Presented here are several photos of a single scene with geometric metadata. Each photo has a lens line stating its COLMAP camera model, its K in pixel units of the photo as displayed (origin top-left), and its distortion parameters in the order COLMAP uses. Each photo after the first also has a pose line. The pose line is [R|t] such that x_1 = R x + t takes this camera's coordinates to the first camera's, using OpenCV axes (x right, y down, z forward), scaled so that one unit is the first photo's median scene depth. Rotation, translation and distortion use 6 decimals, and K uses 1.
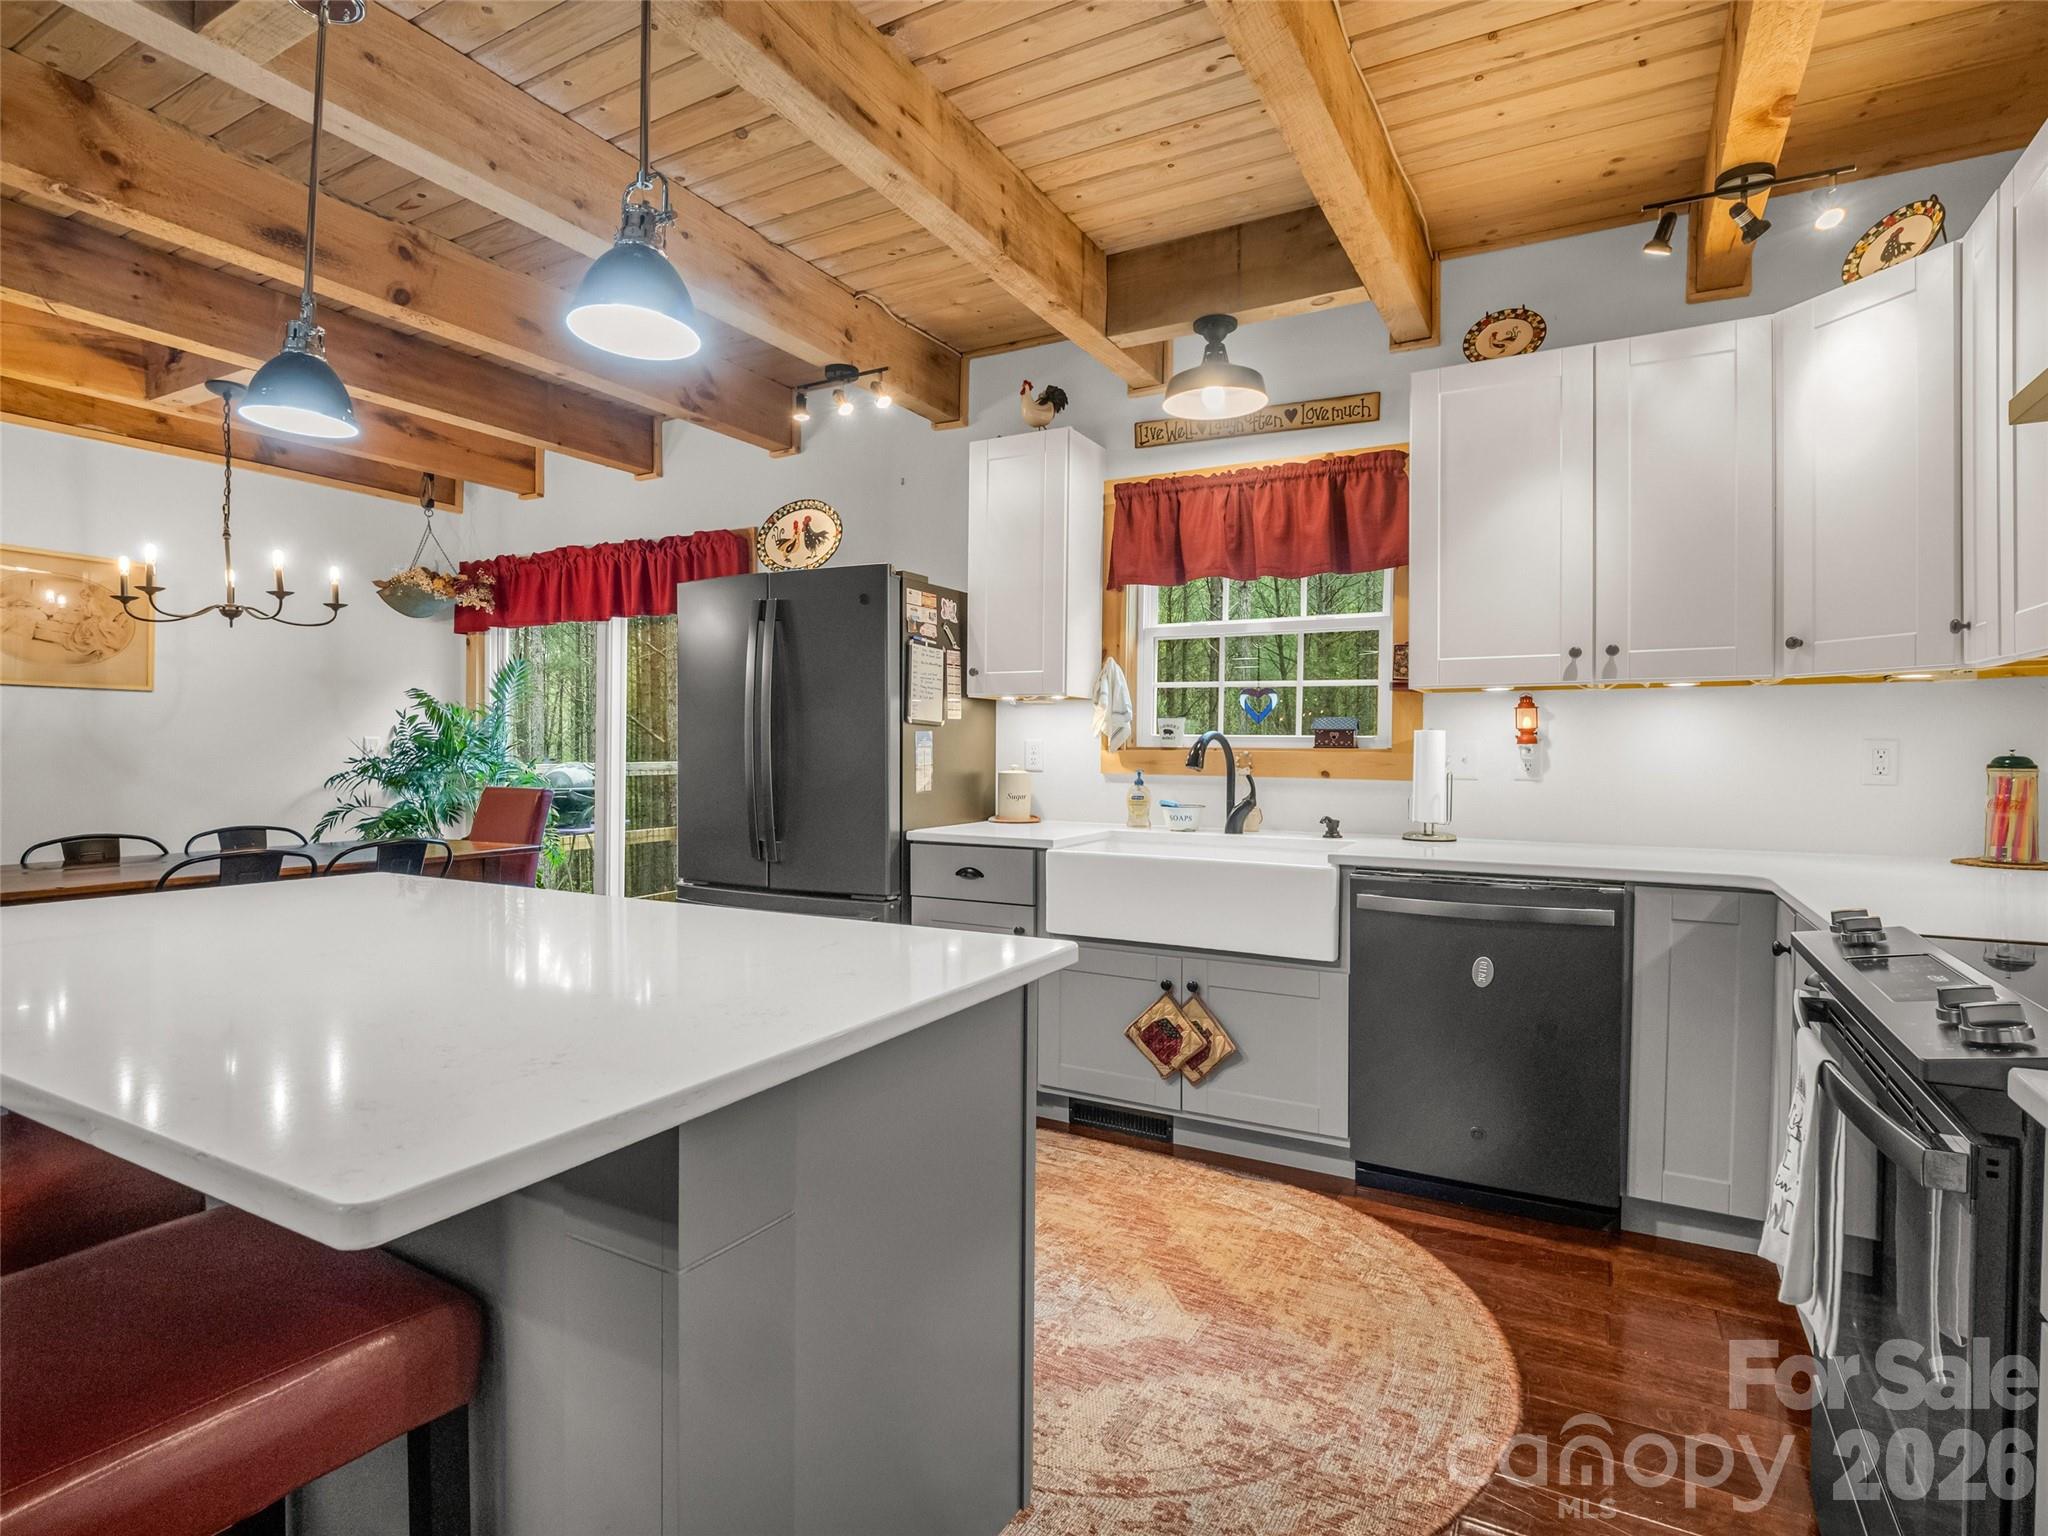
lens RADIAL K [[1070.3, 0, 1060.8], [0, 1070.3, 745.5], [0, 0, 1]] dist [-0.002138, -0.005869]
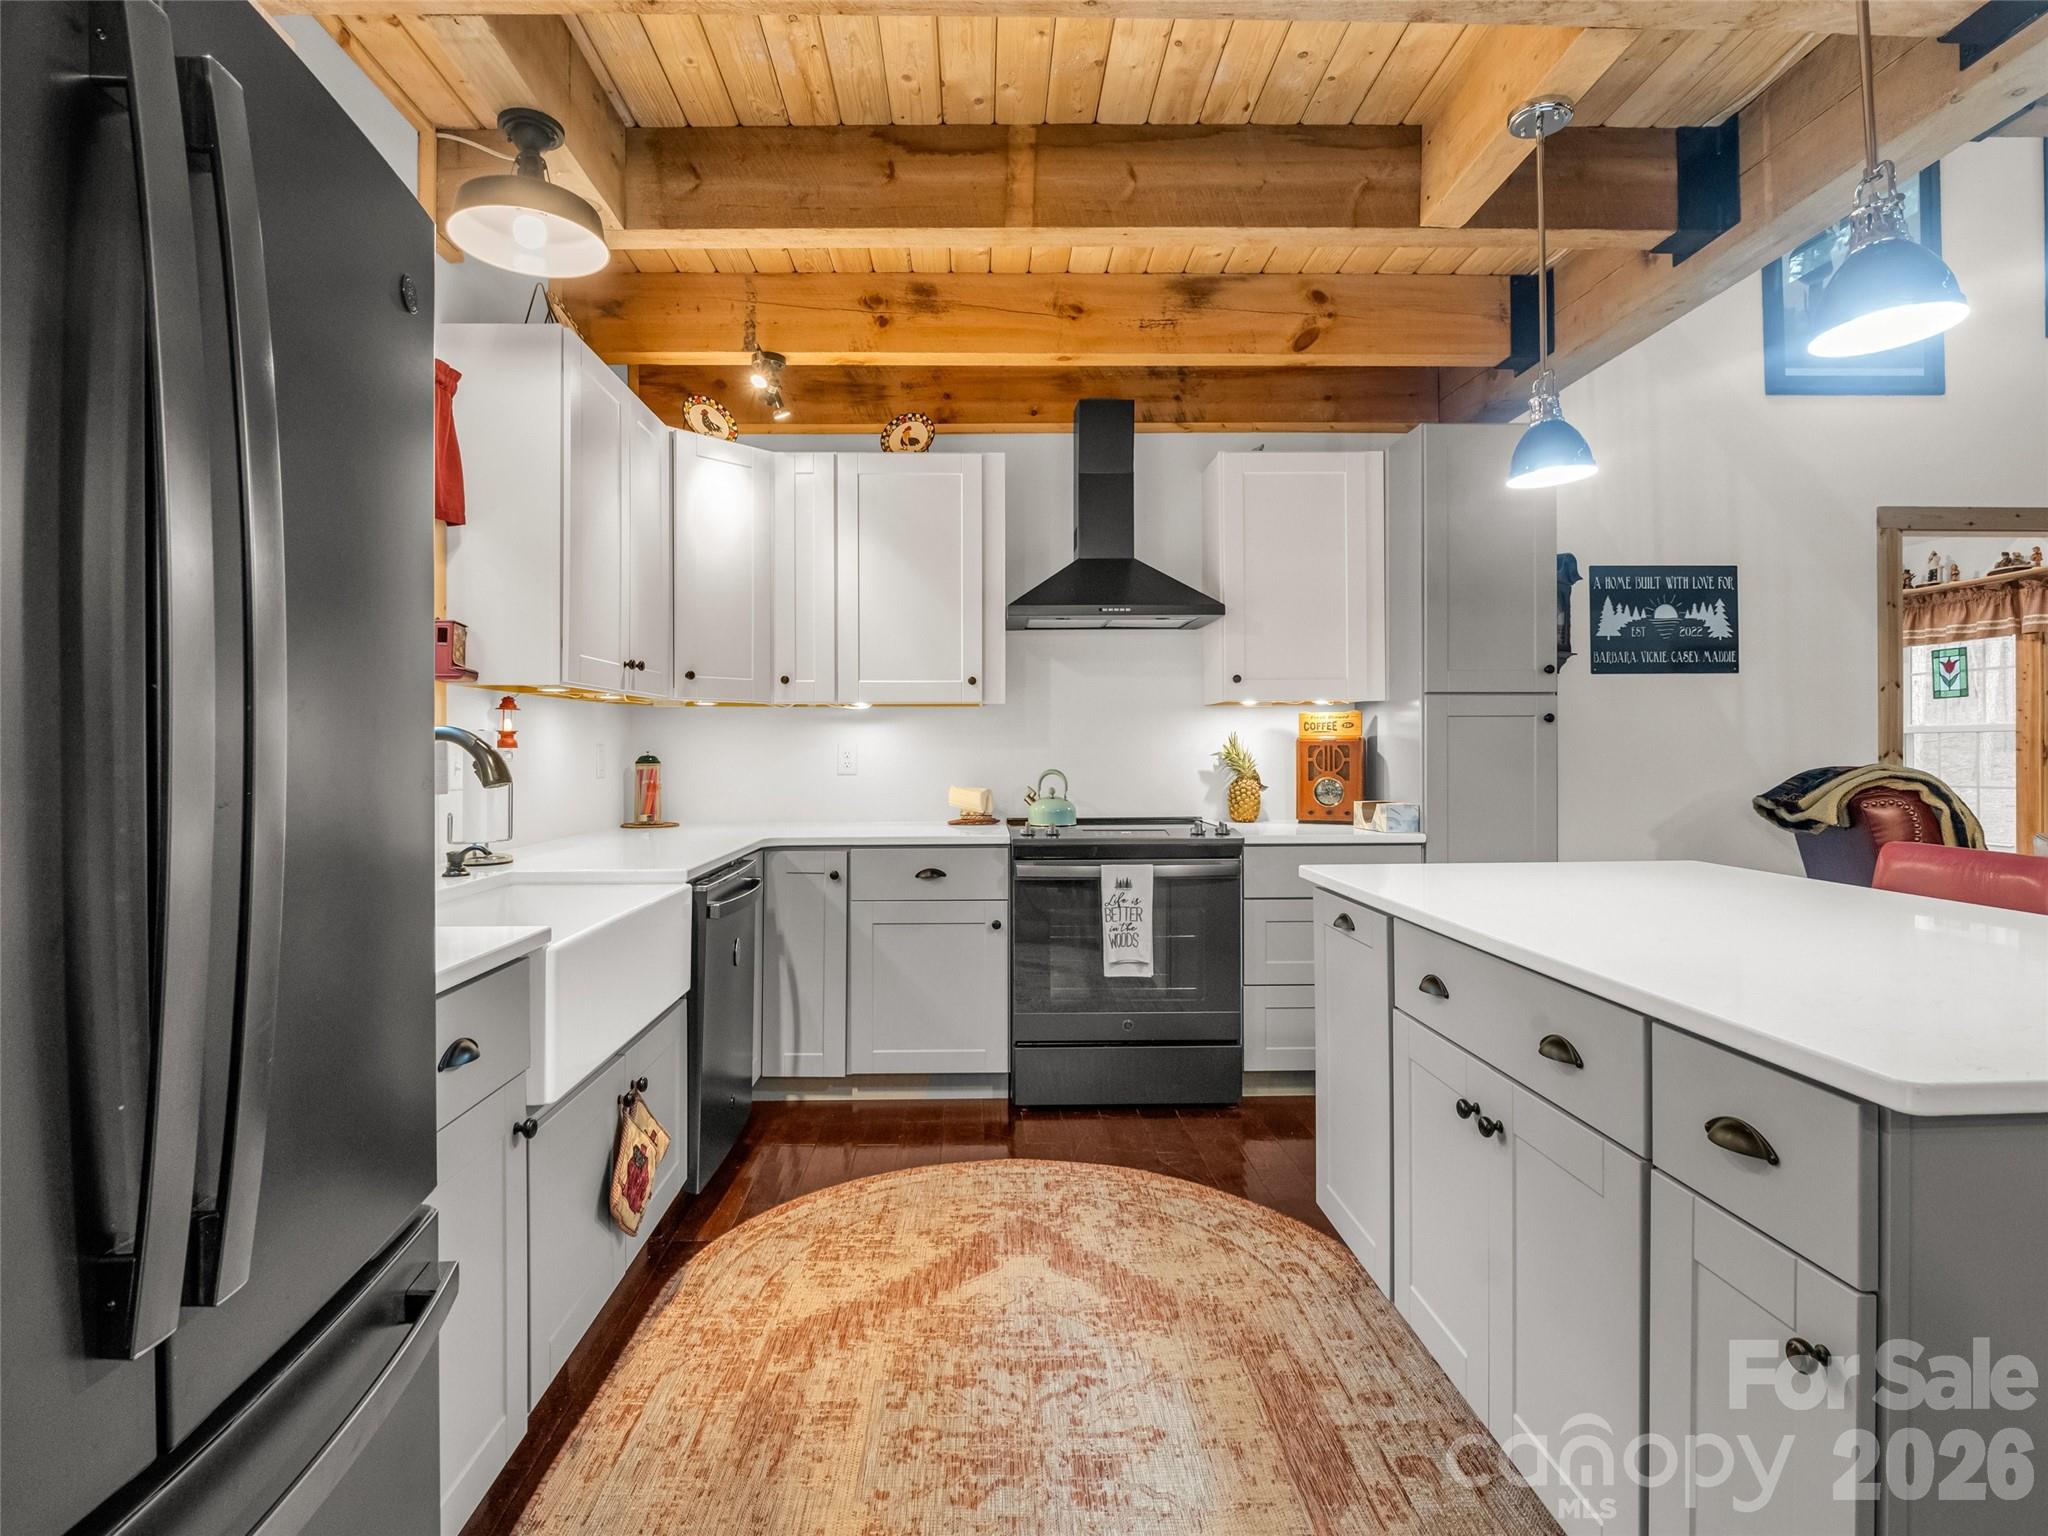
lens RADIAL K [[1070.3, 0, 1017.0], [0, 1070.3, 747.0], [0, 0, 1]] dist [-0.002138, -0.005869]
pose [[-0.494909, 0.001368, 0.868944, -0.669345], [0.004475, 0.999990, 0.000974, -0.001031], [-0.868933, 0.004371, -0.494910, 1.212682]]
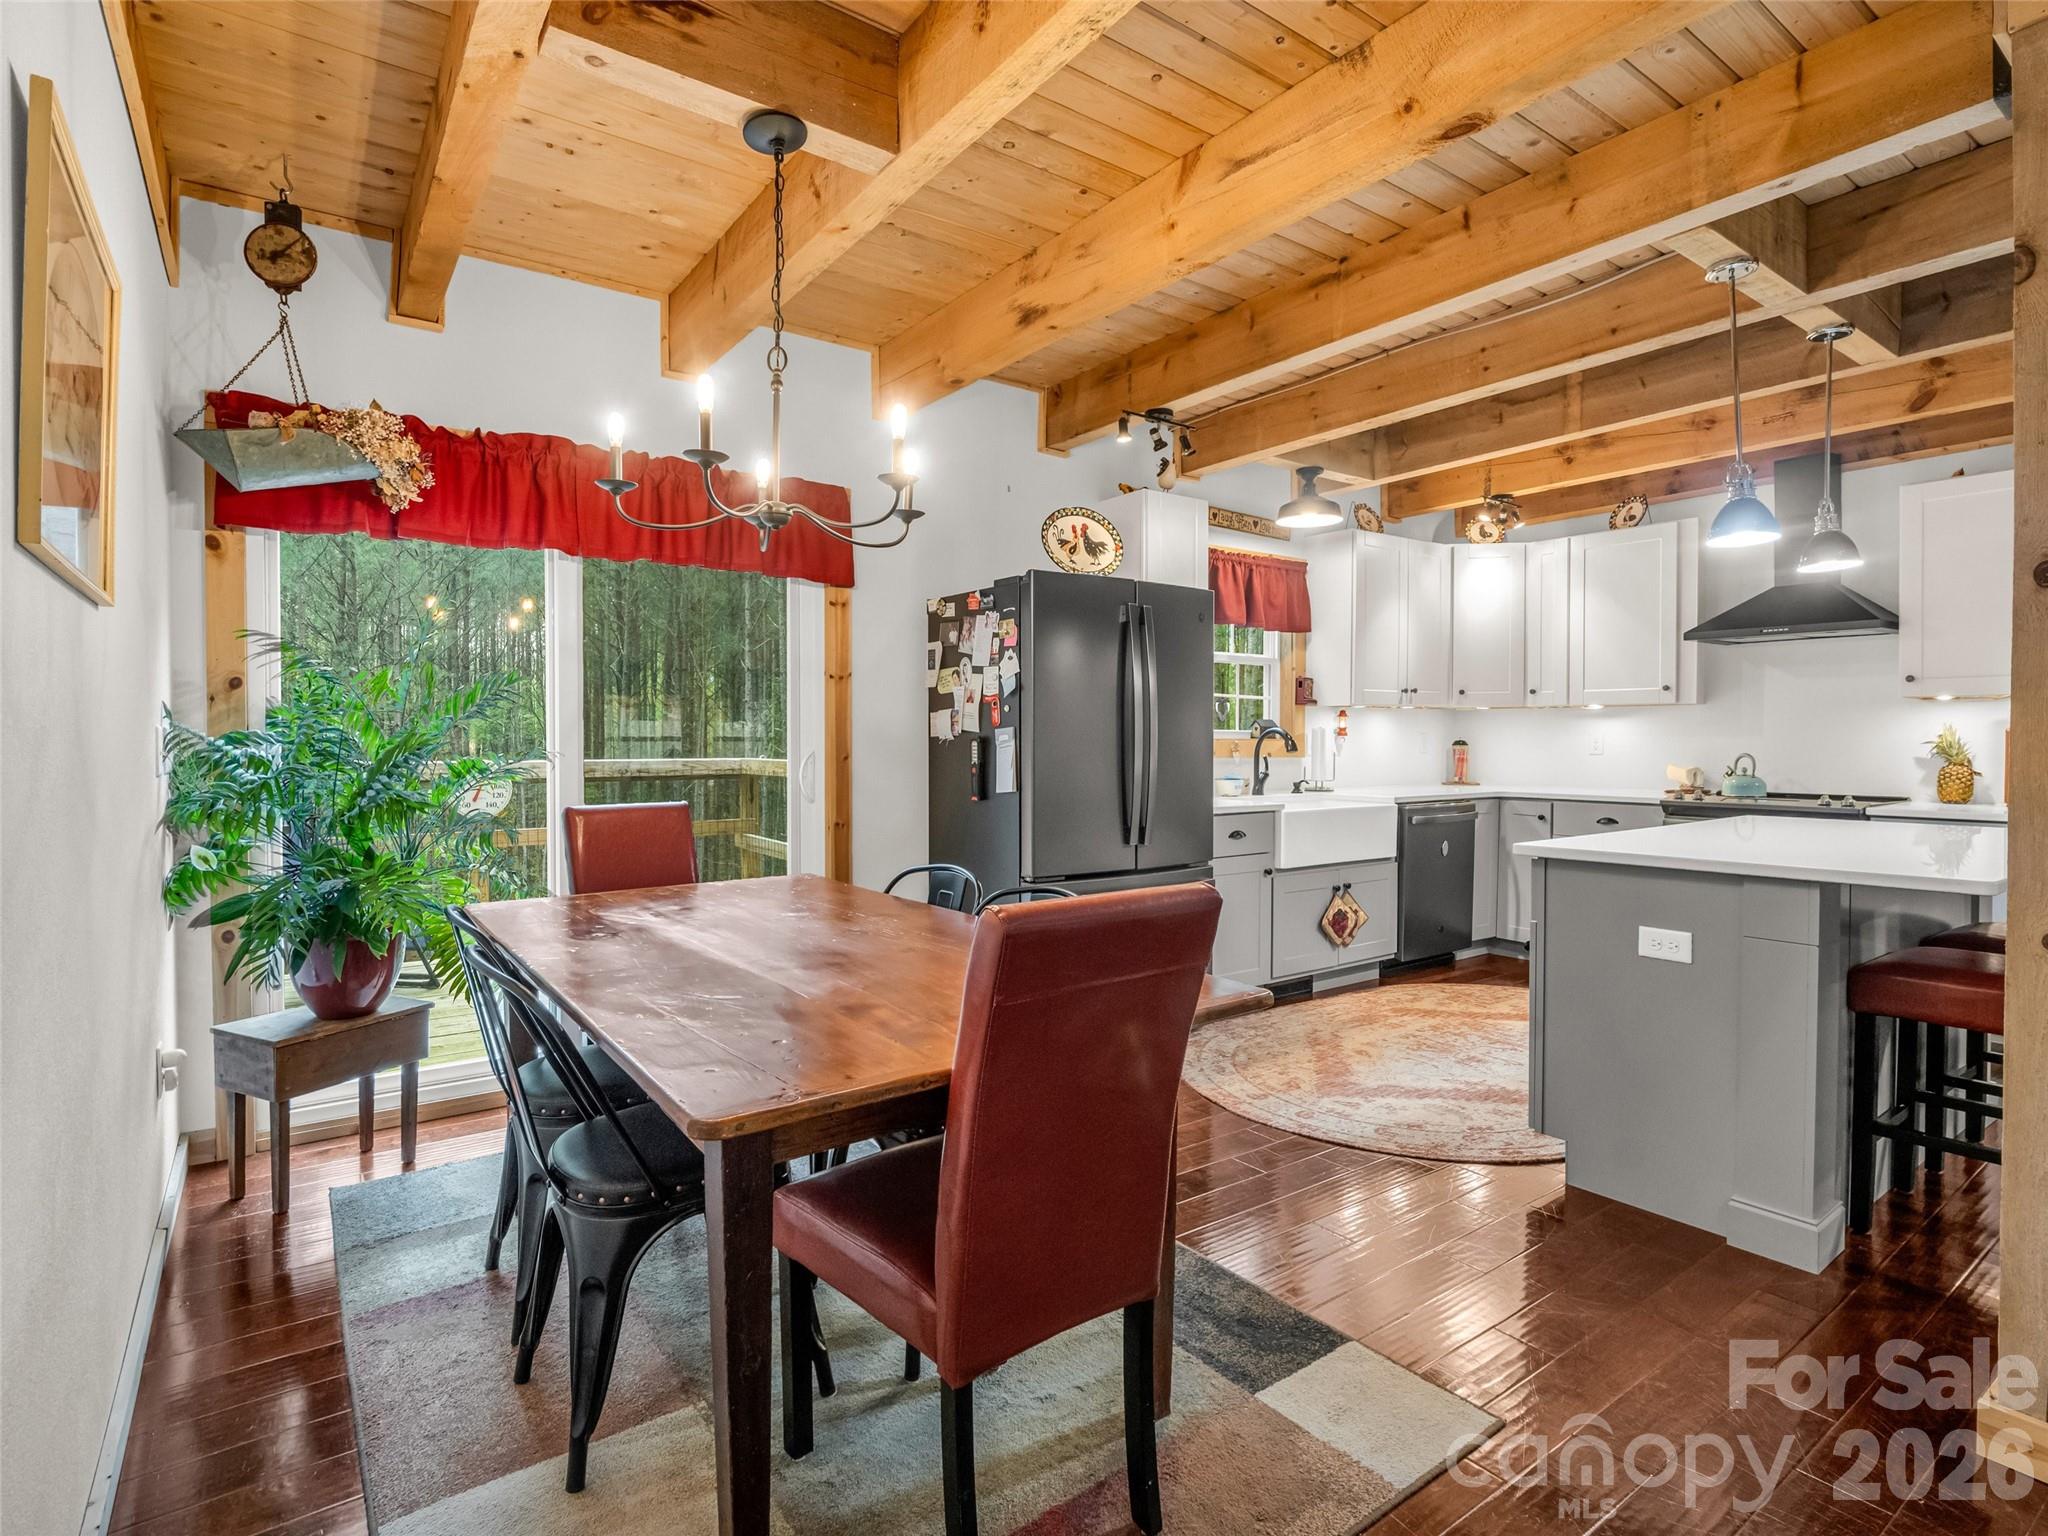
lens RADIAL K [[1070.3, 0, 1029.4], [0, 1070.3, 755.9], [0, 0, 1]] dist [-0.002138, -0.005869]
pose [[0.415091, -0.020833, 0.909541, -1.658371], [0.003624, 0.999768, 0.021245, -0.009031], [-0.909773, -0.005523, 0.415070, 0.818998]]
